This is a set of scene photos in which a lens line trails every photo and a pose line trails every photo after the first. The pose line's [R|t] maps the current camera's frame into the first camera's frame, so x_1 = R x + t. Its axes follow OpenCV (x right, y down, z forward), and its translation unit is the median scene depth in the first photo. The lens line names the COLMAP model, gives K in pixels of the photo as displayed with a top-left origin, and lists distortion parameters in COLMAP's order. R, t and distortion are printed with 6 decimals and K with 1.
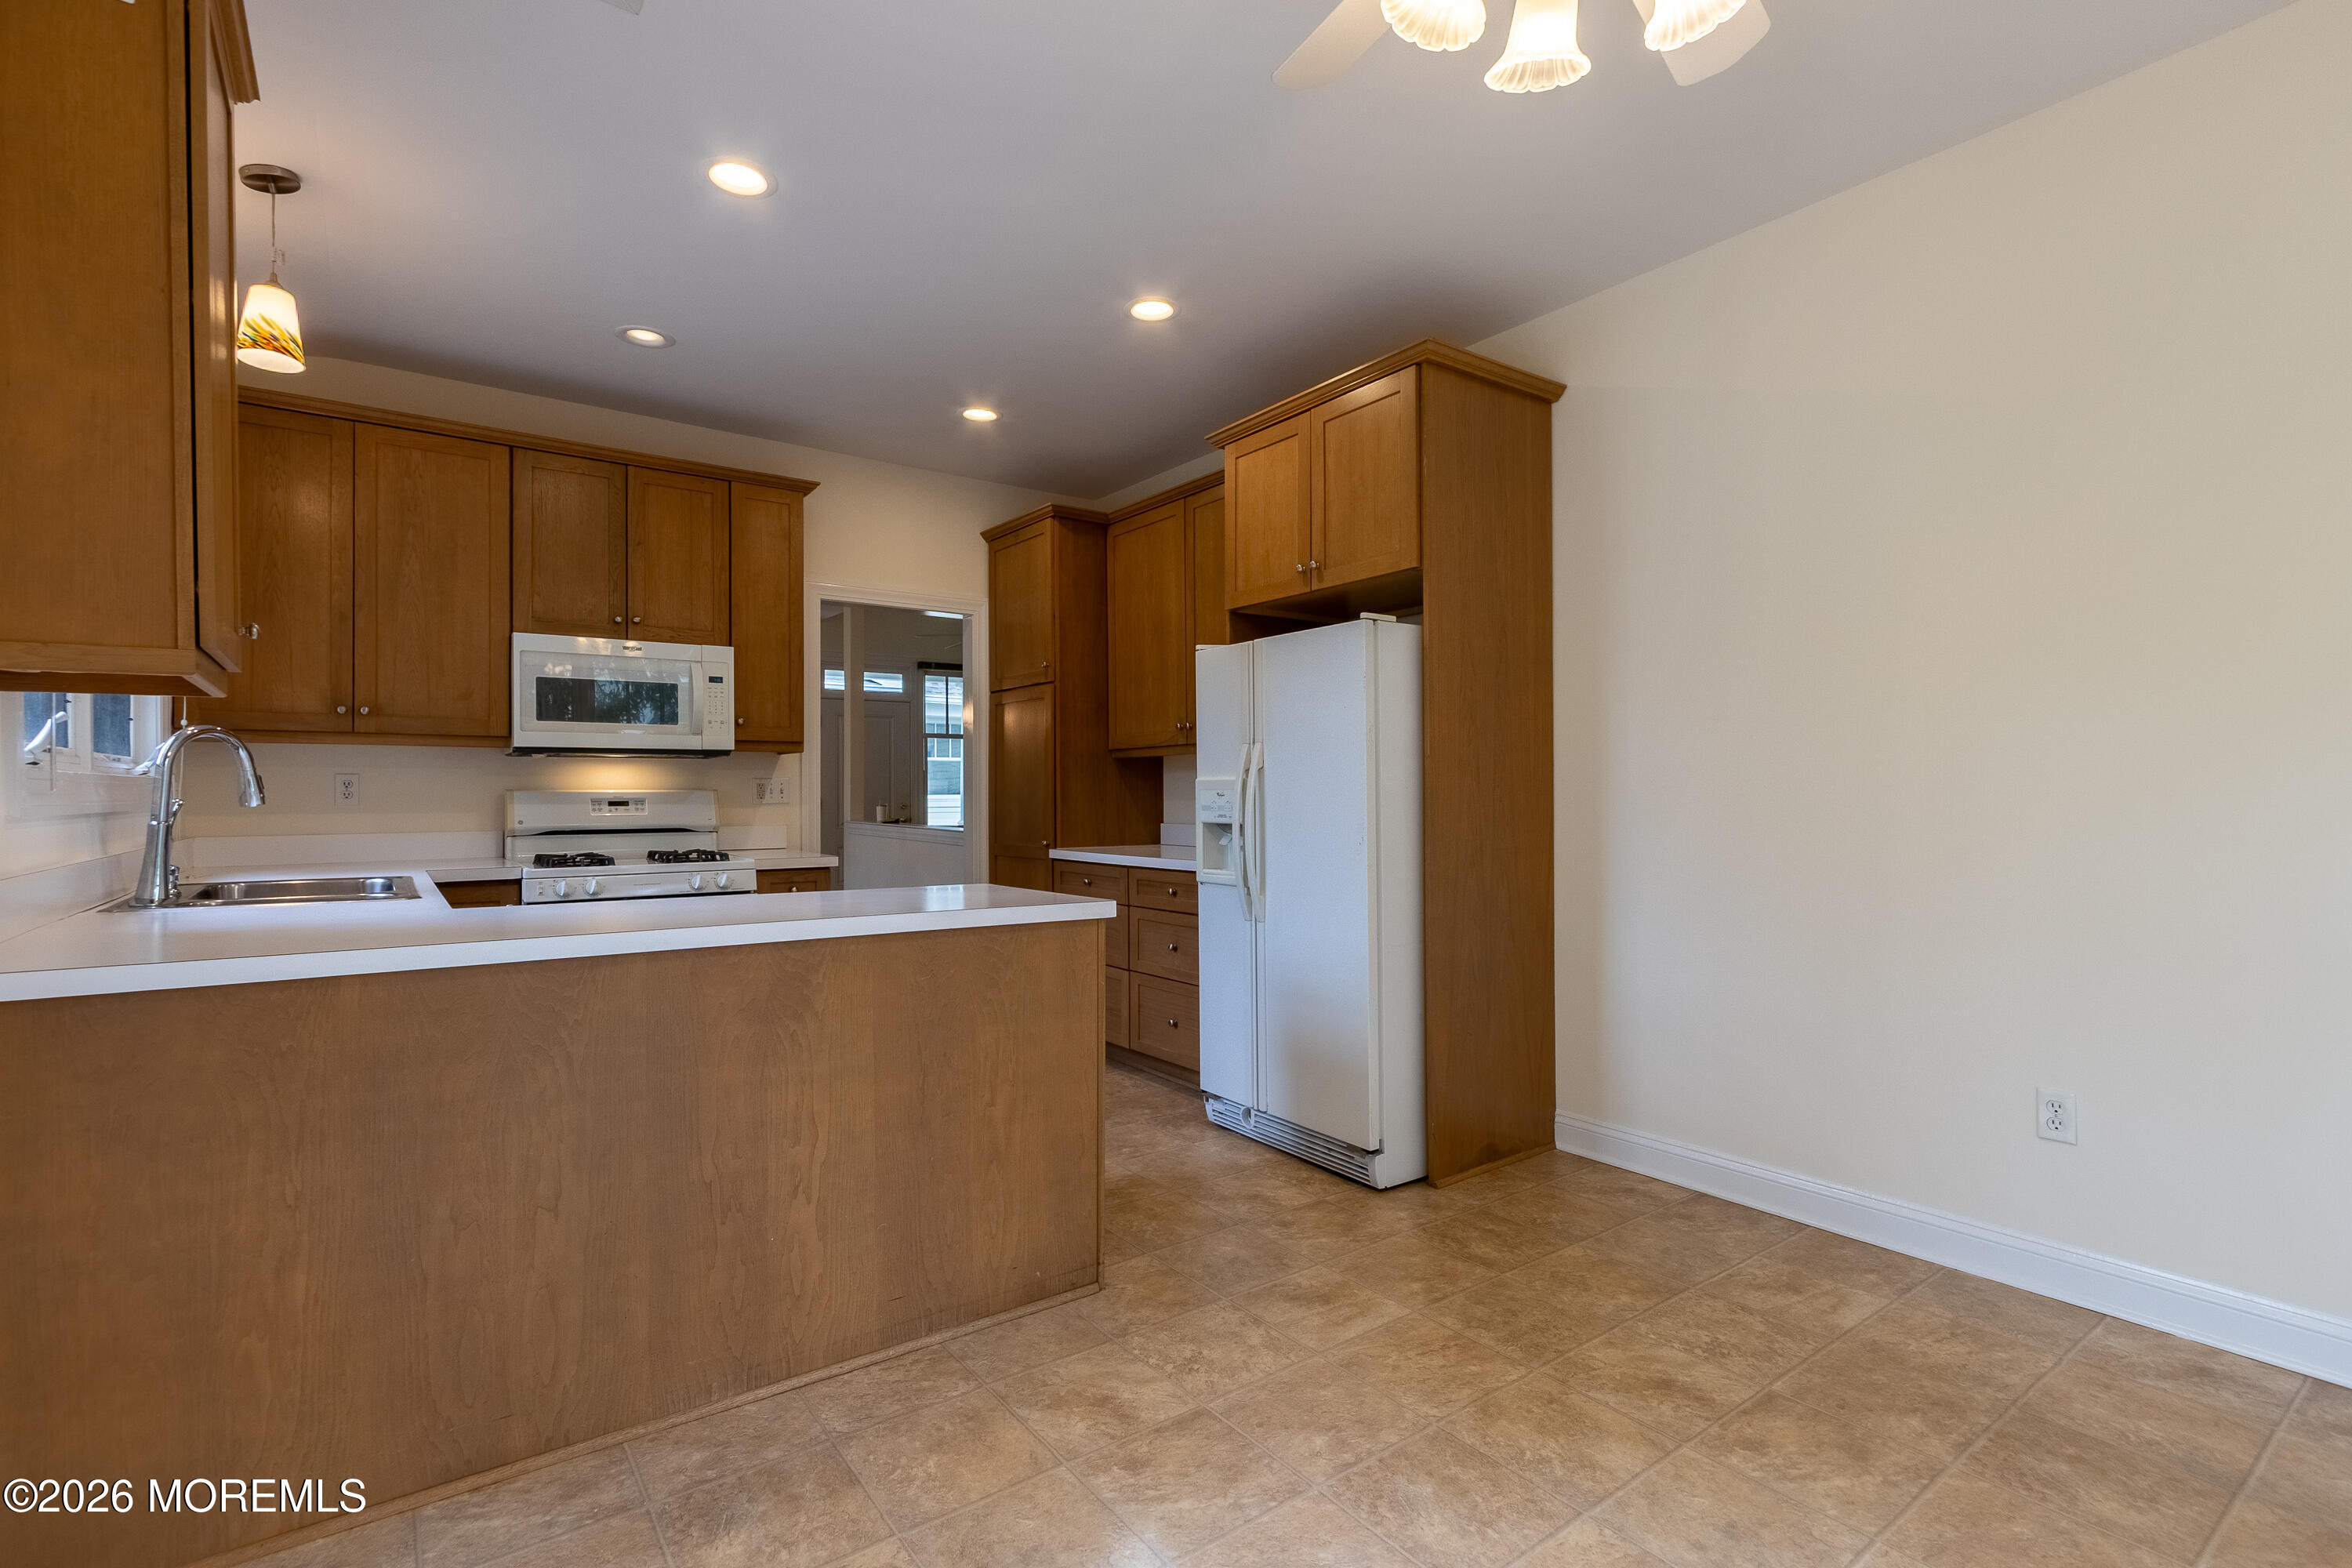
lens RADIAL K [[1083.8, 0, 1173.9], [0, 1083.8, 788.1], [0, 0, 1]] dist [0.006180, -0.002311]
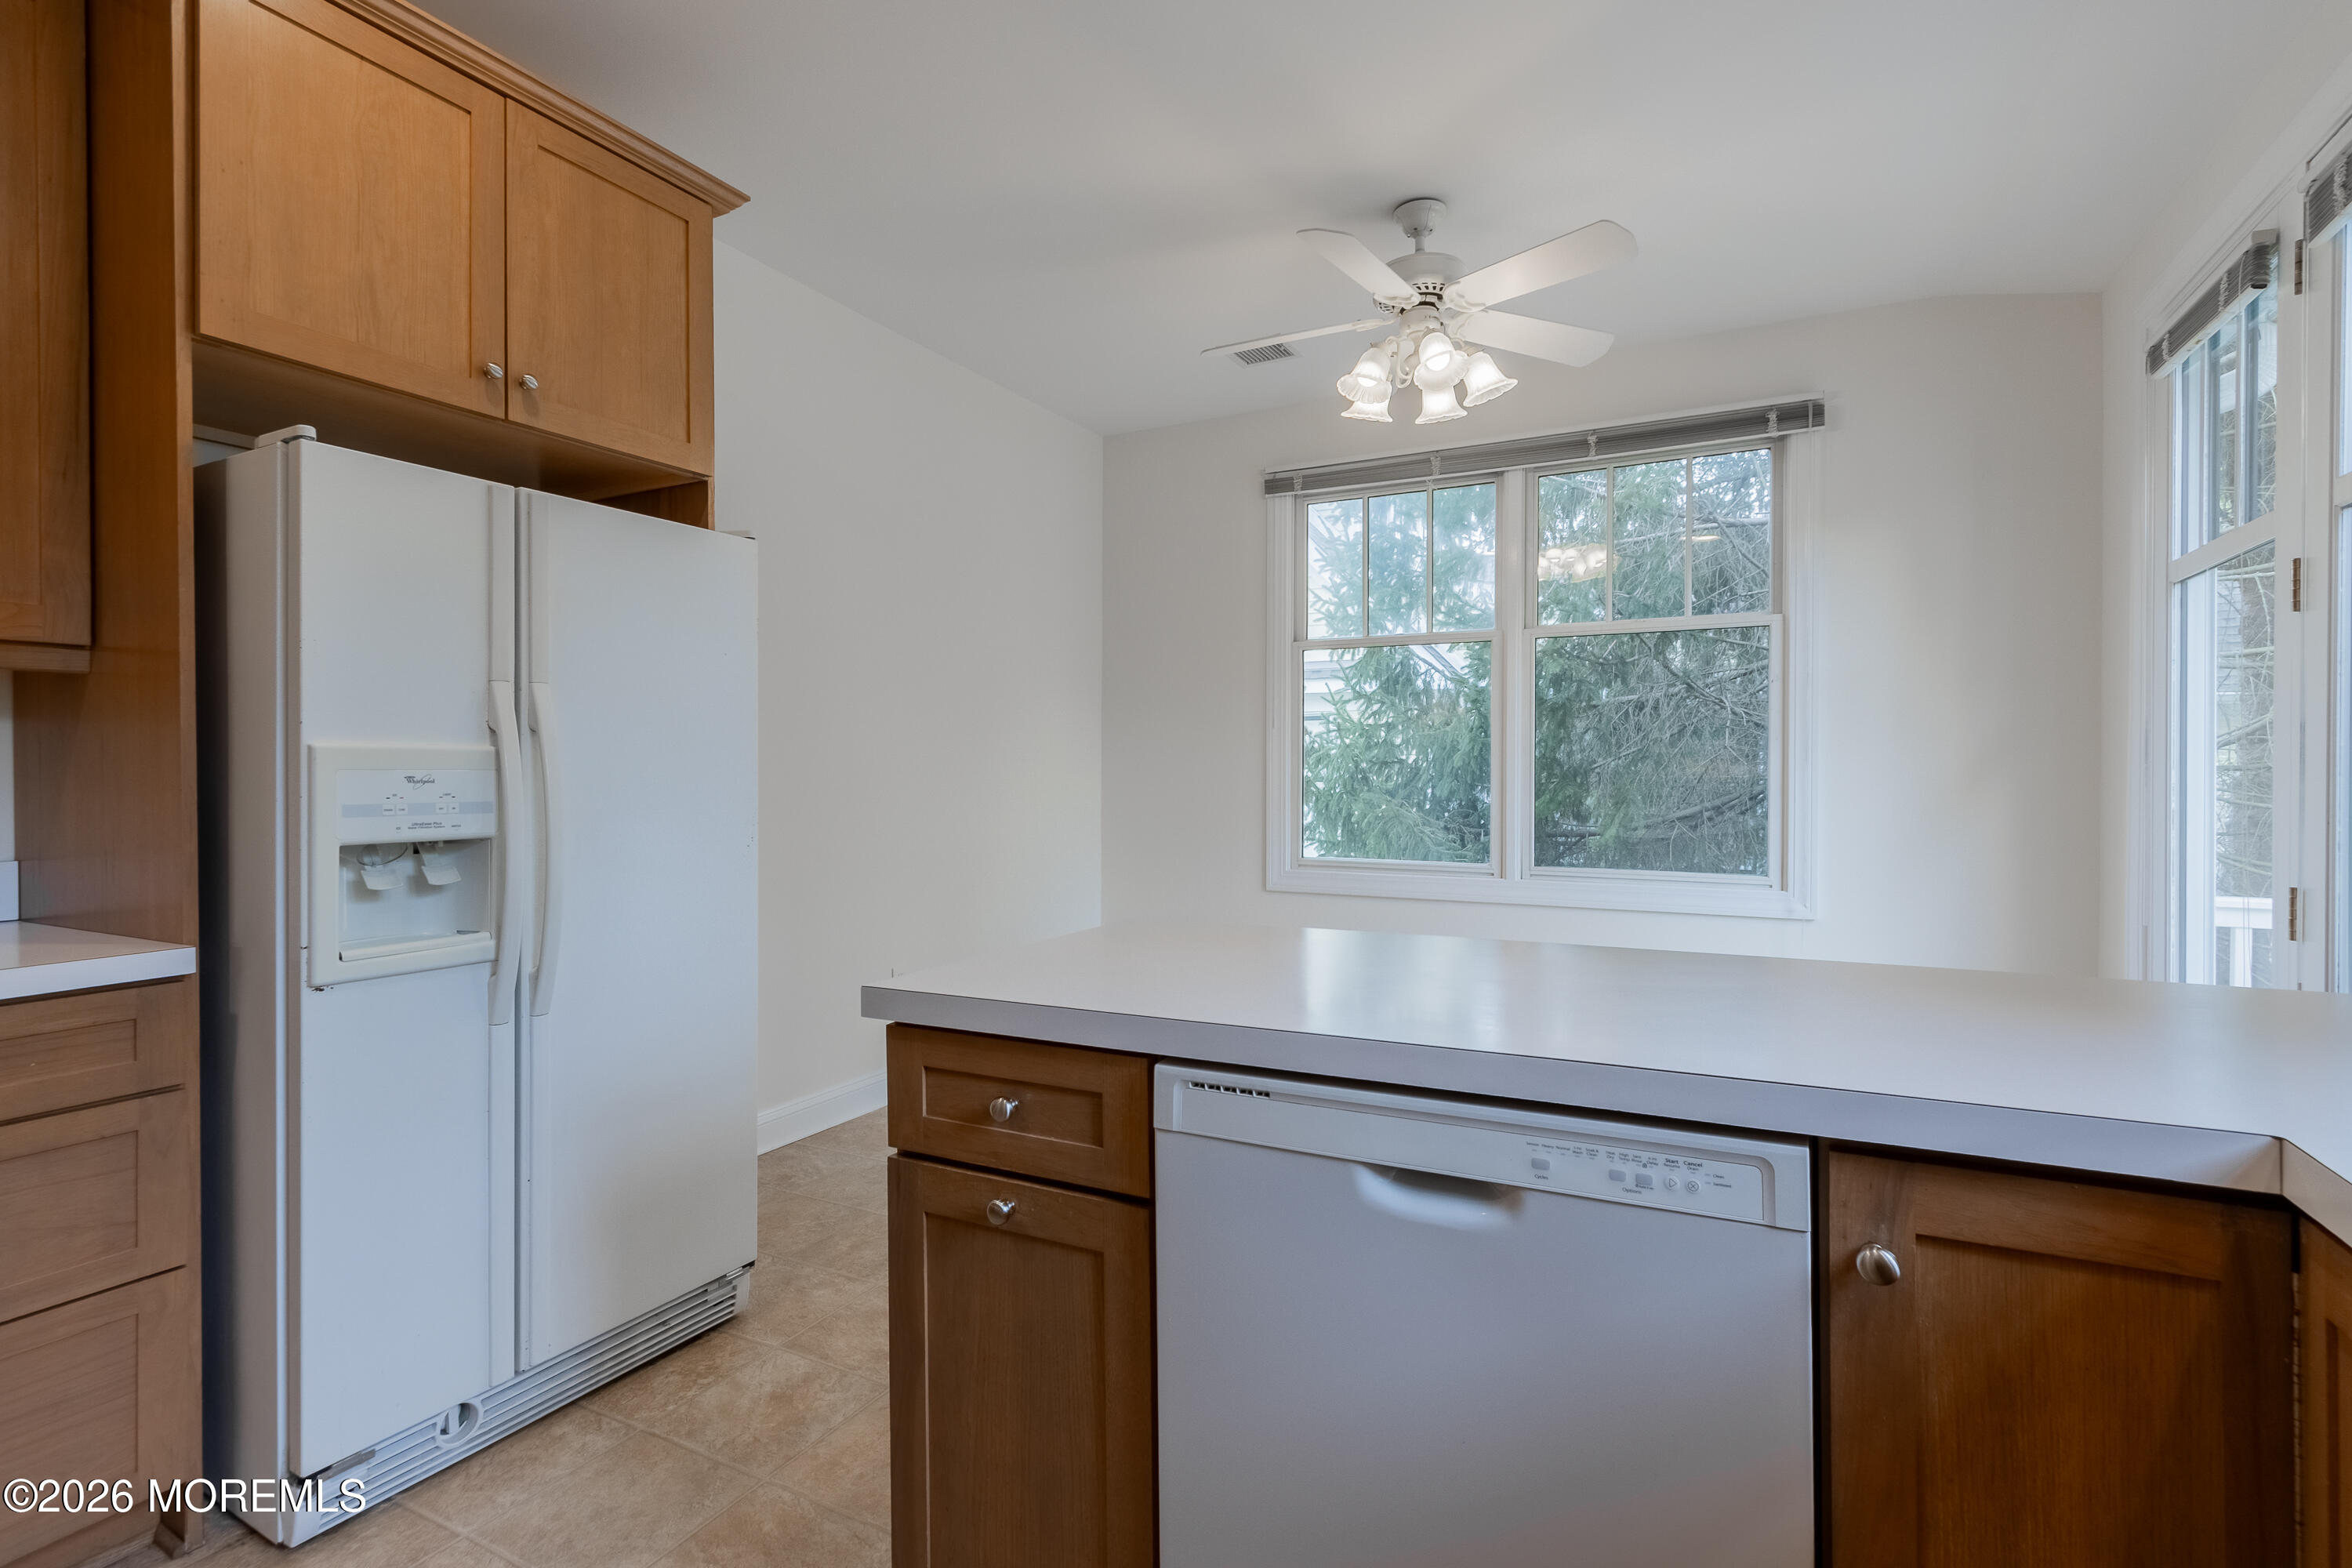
lens RADIAL K [[1083.8, 0, 1174.5], [0, 1083.8, 776.9], [0, 0, 1]] dist [0.006180, -0.002311]
pose [[-0.432576, -0.002613, 0.901593, -0.587579], [0.001864, 0.999991, 0.003793, 0.003857], [-0.901595, 0.003321, -0.432568, 1.026735]]
